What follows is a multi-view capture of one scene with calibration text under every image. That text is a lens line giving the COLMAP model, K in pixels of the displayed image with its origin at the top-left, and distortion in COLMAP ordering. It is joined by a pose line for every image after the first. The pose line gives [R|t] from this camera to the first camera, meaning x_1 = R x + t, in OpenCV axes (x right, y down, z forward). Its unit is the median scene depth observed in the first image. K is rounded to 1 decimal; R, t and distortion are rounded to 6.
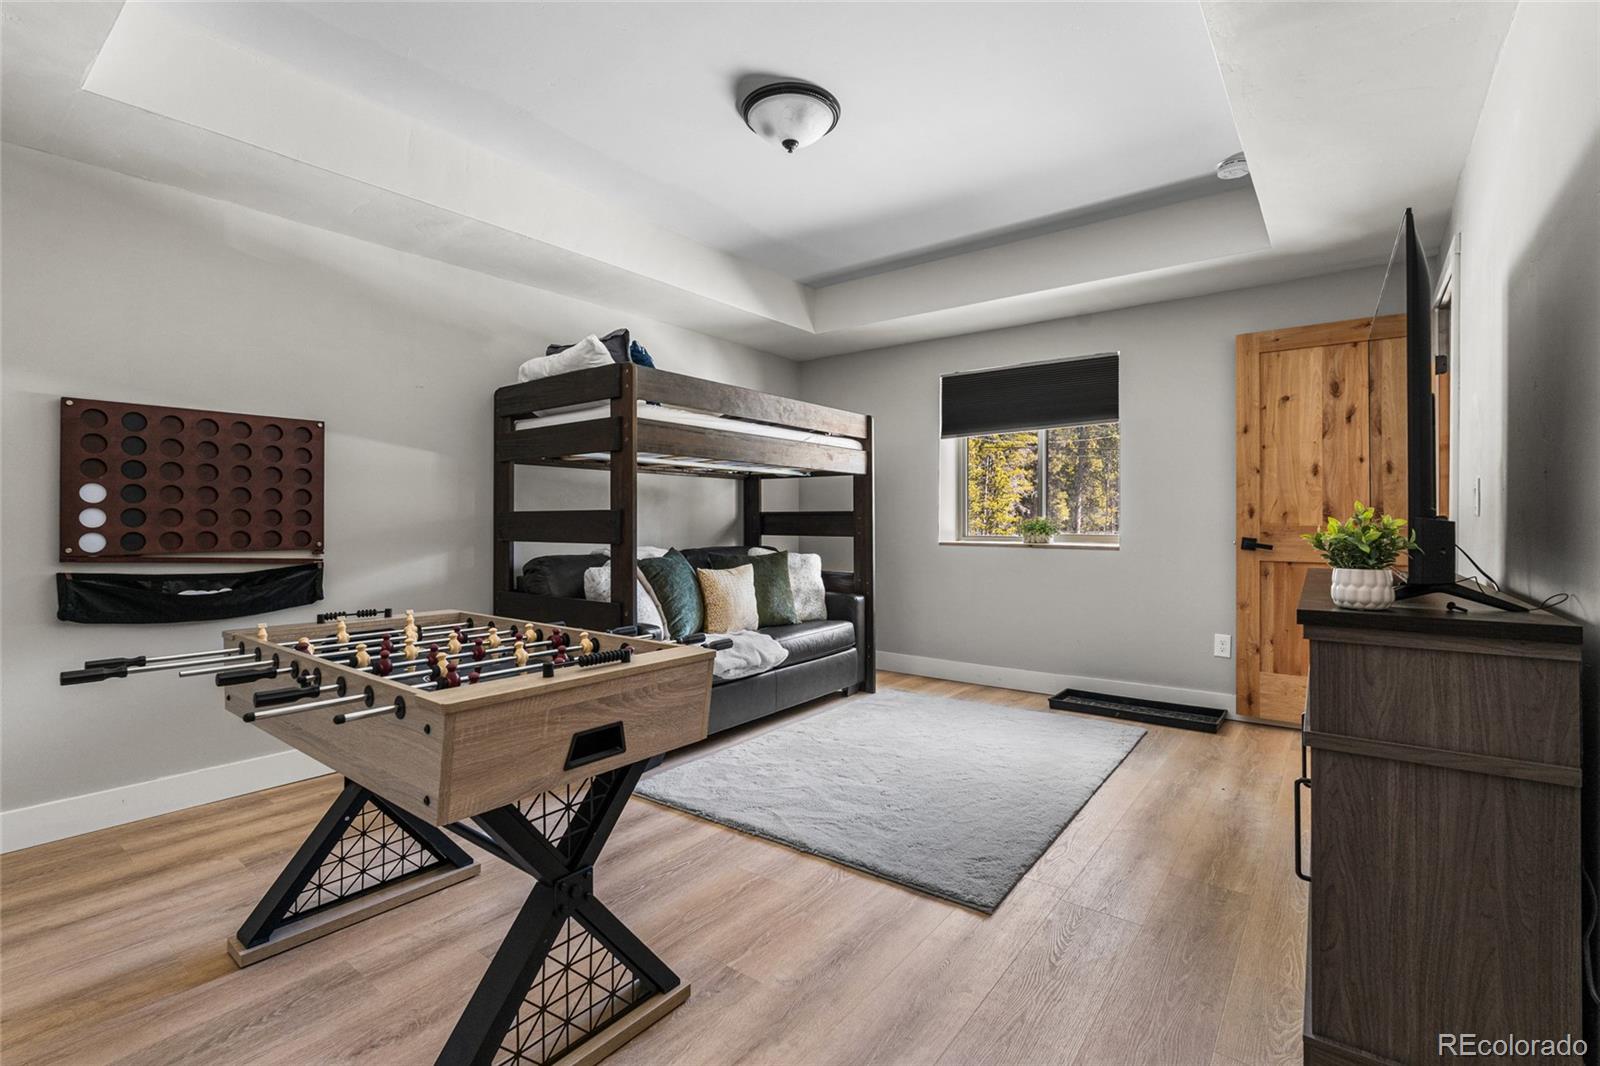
lens RADIAL K [[723.1, 0, 798.7], [0, 723.1, 526.8], [0, 0, 1]] dist [0.003888, 0.000651]
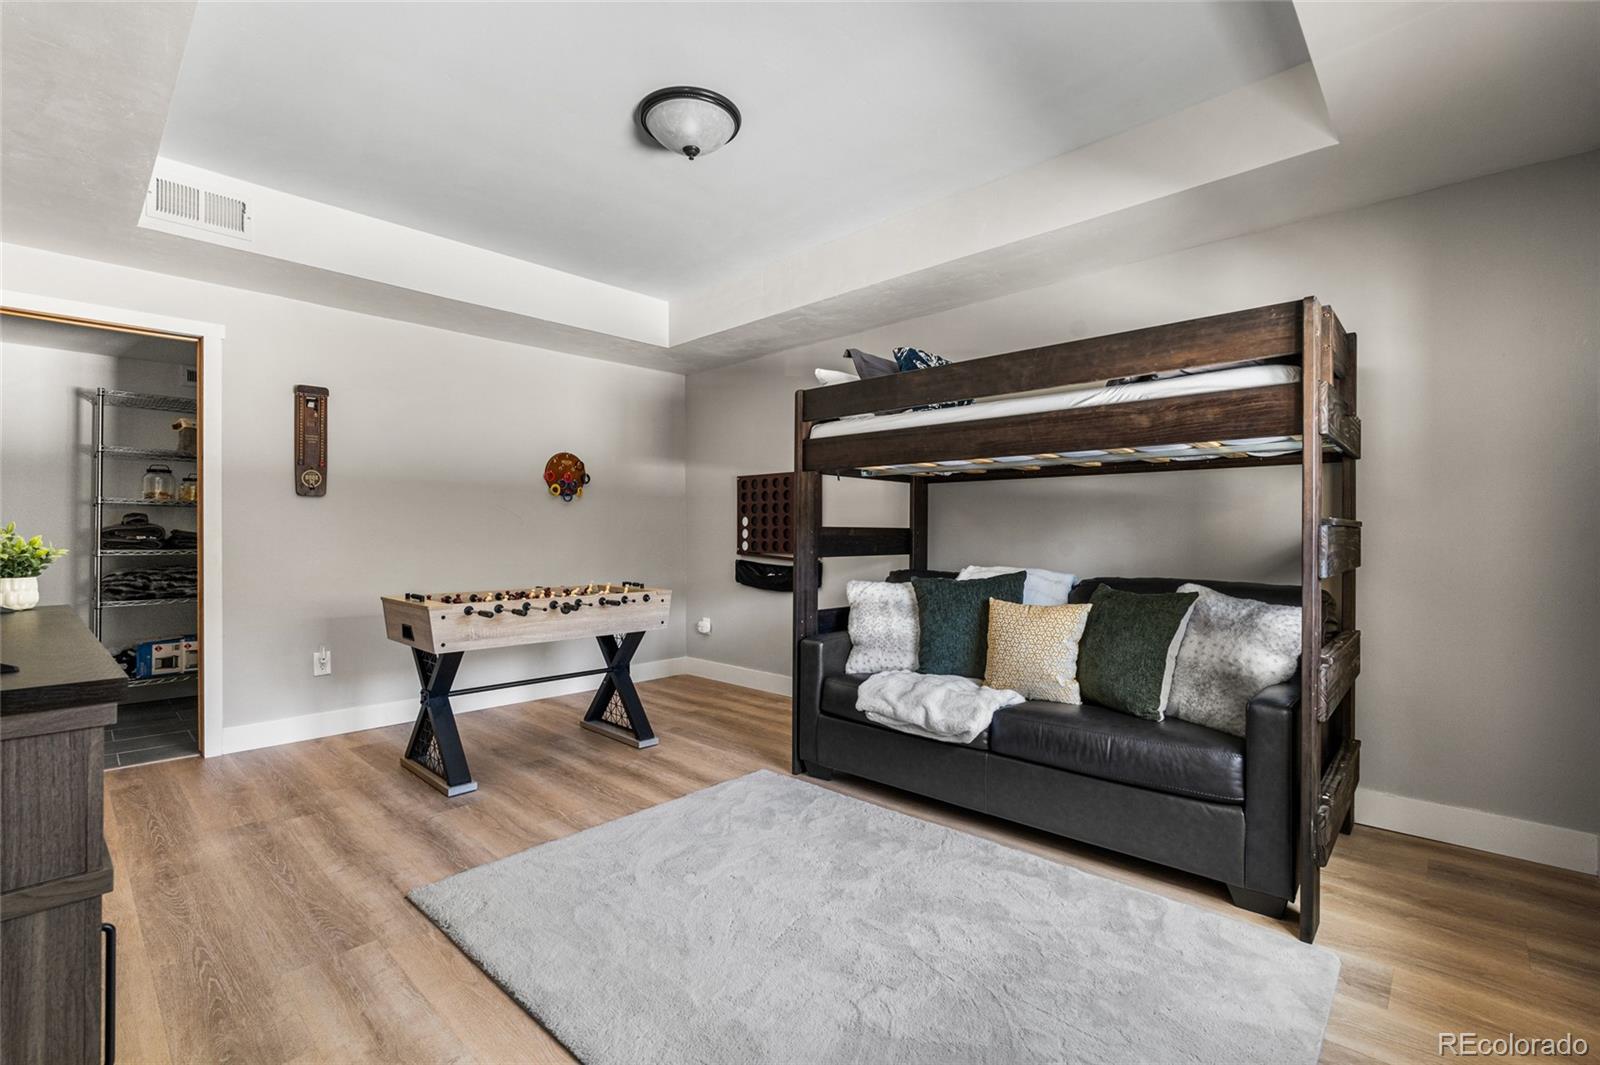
lens RADIAL K [[723.1, 0, 803.1], [0, 723.1, 528.9], [0, 0, 1]] dist [0.003888, 0.000651]
pose [[-0.106943, -0.004284, -0.994256, 1.047191], [-0.009772, 0.999947, -0.003257, -0.020841], [0.994217, 0.009368, -0.106979, 1.381958]]
